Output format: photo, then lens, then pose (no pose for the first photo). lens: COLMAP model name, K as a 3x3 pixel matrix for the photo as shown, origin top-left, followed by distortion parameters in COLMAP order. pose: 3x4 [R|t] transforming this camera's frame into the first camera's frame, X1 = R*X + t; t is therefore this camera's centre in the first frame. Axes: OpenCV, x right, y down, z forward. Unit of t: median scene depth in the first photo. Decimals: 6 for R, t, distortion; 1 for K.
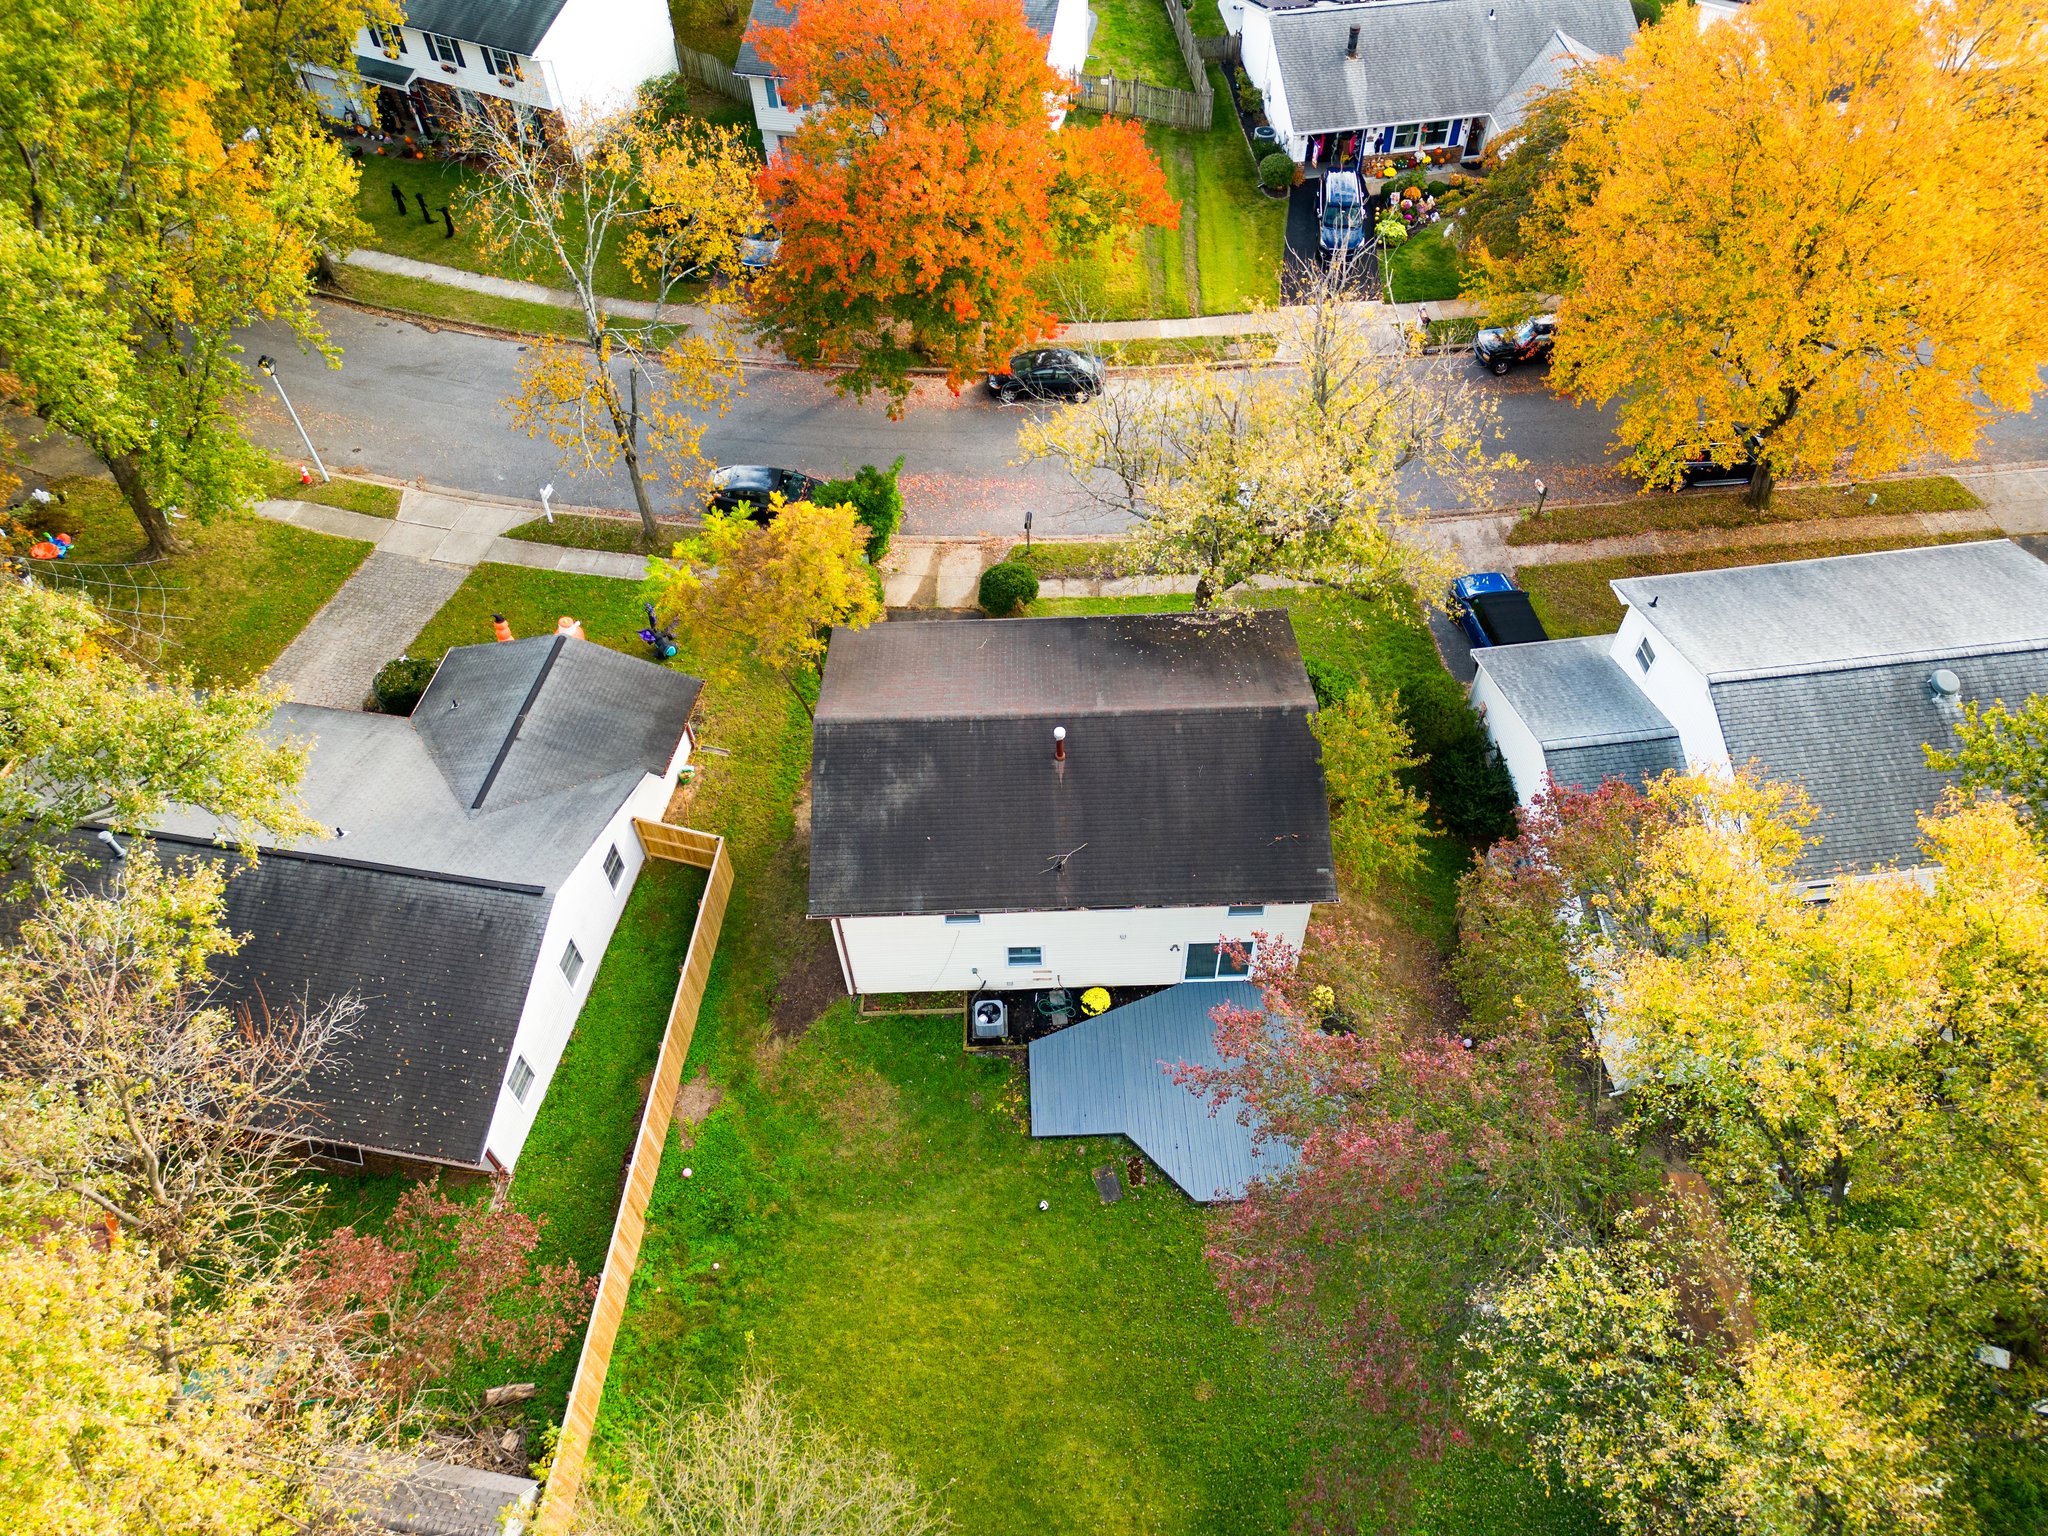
lens RADIAL K [[1447.1, 0, 1017.4], [0, 1447.1, 768.4], [0, 0, 1]] dist [0.049570, -0.046146]
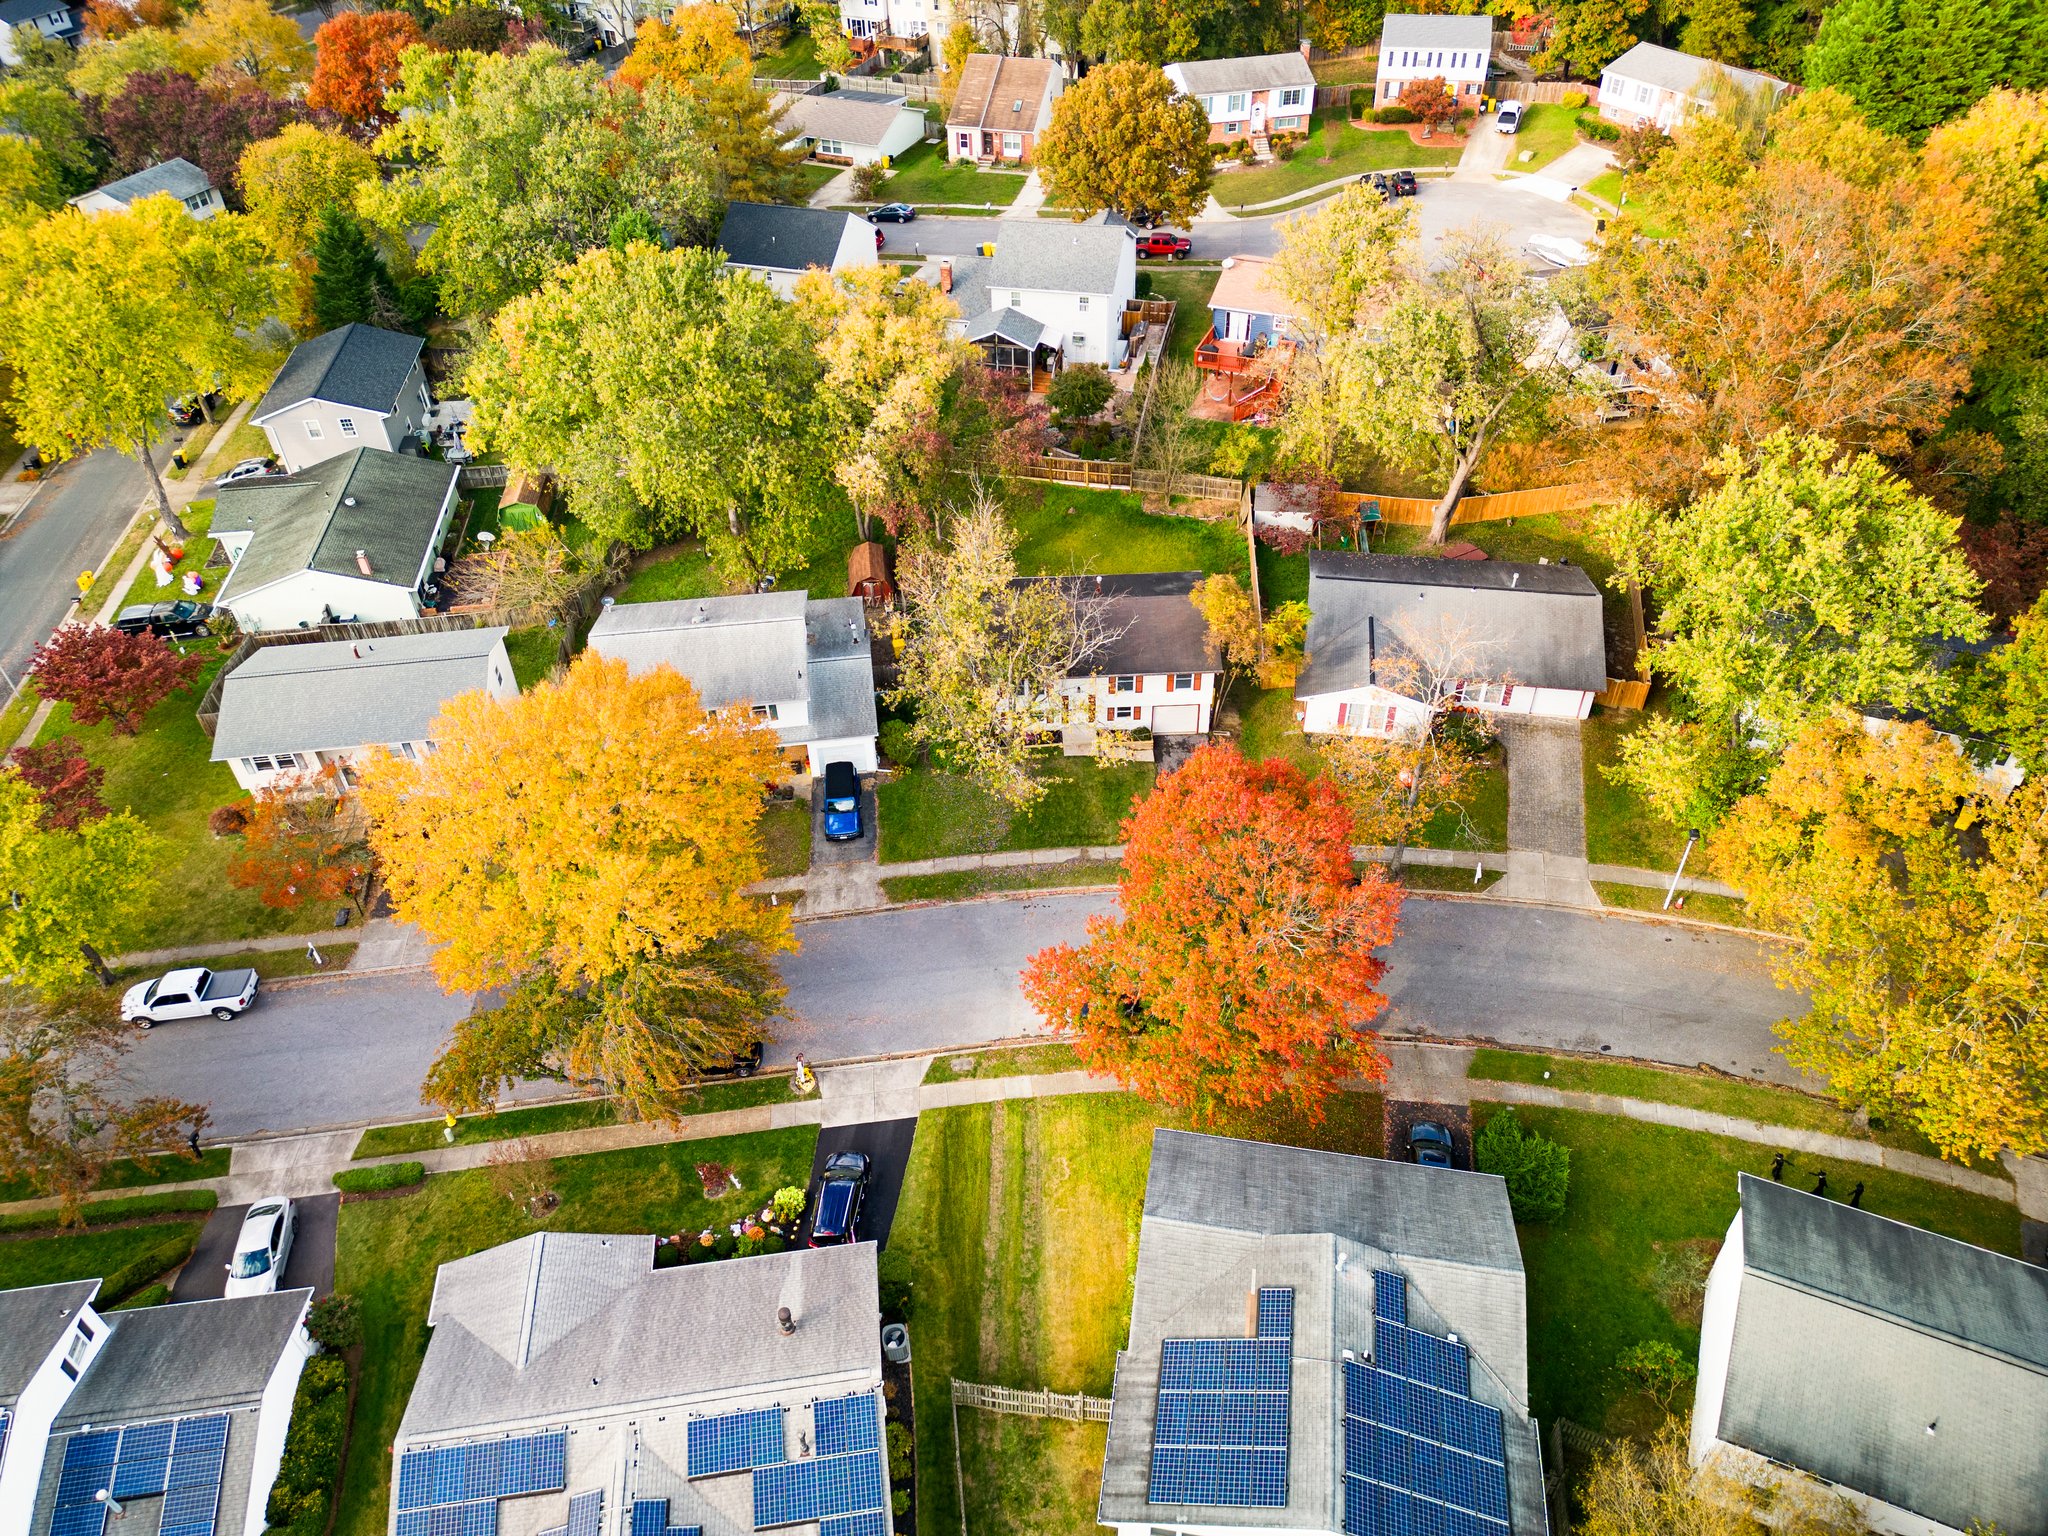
lens RADIAL K [[1447.1, 0, 1021.8], [0, 1447.1, 765.3], [0, 0, 1]] dist [0.049570, -0.046146]
pose [[-0.998626, 0.047722, 0.021673, 0.097041], [0.019273, -0.050186, 0.998554, -1.910636], [0.048741, 0.997599, 0.049197, 0.969231]]
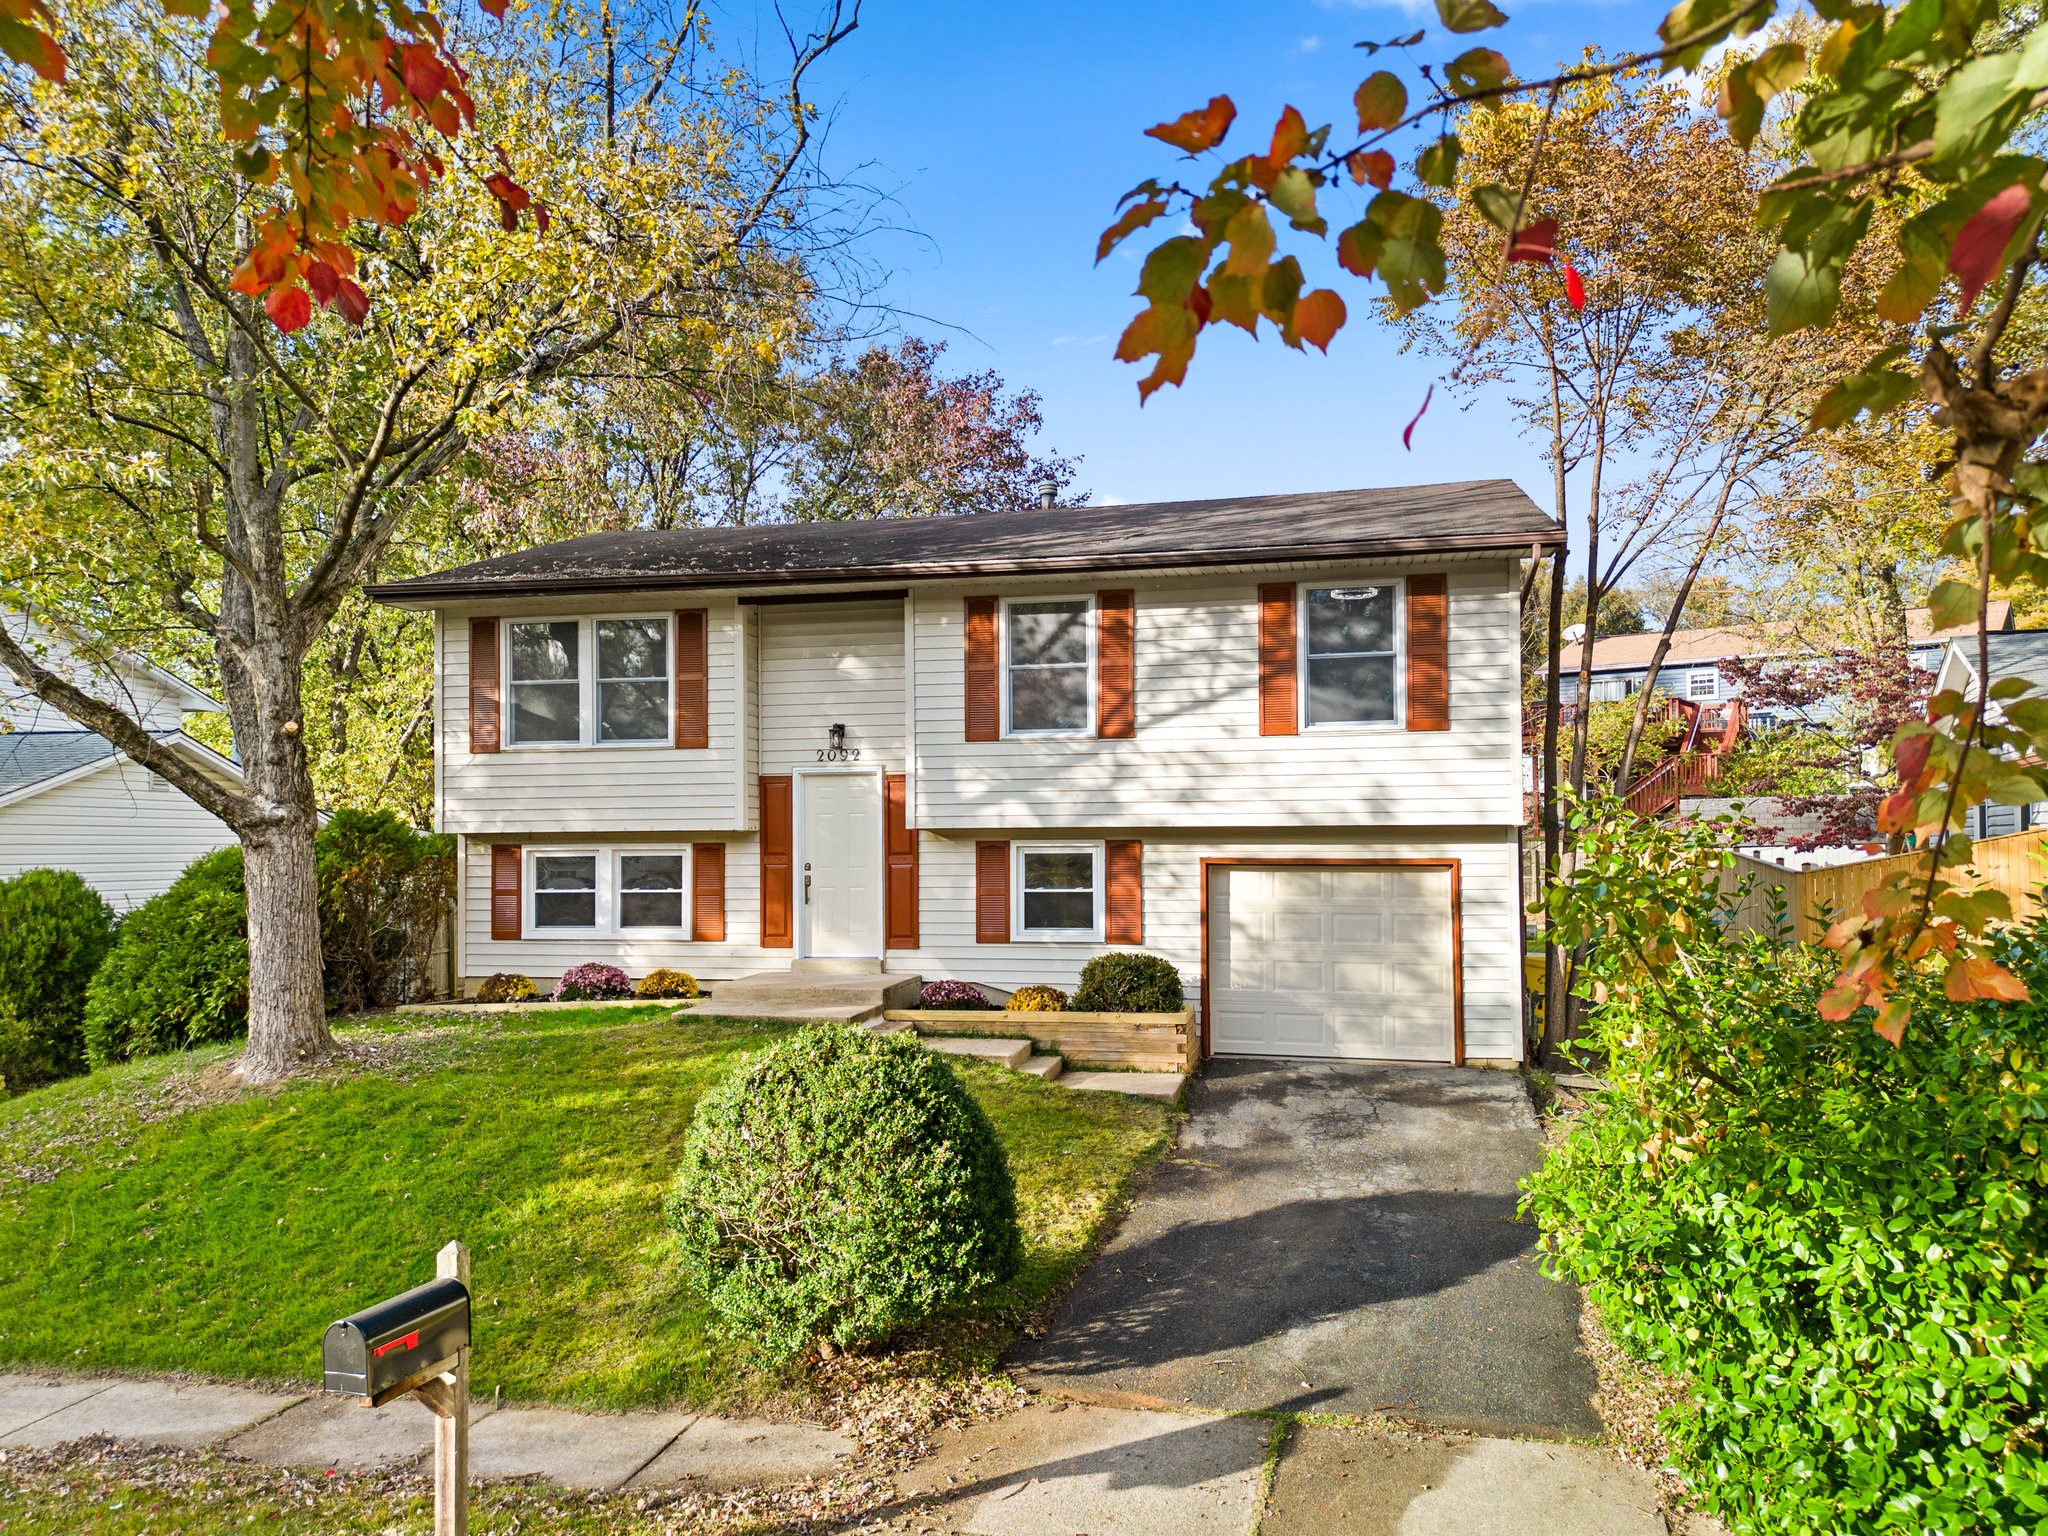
lens RADIAL K [[1447.1, 0, 1048.5], [0, 1447.1, 825.0], [0, 0, 1]] dist [0.049570, -0.046146]
pose [[-0.971963, 0.037706, 0.232092, -0.081811], [0.204623, 0.621900, 0.755890, -0.315737], [-0.115836, 0.782188, -0.612180, 1.211967]]
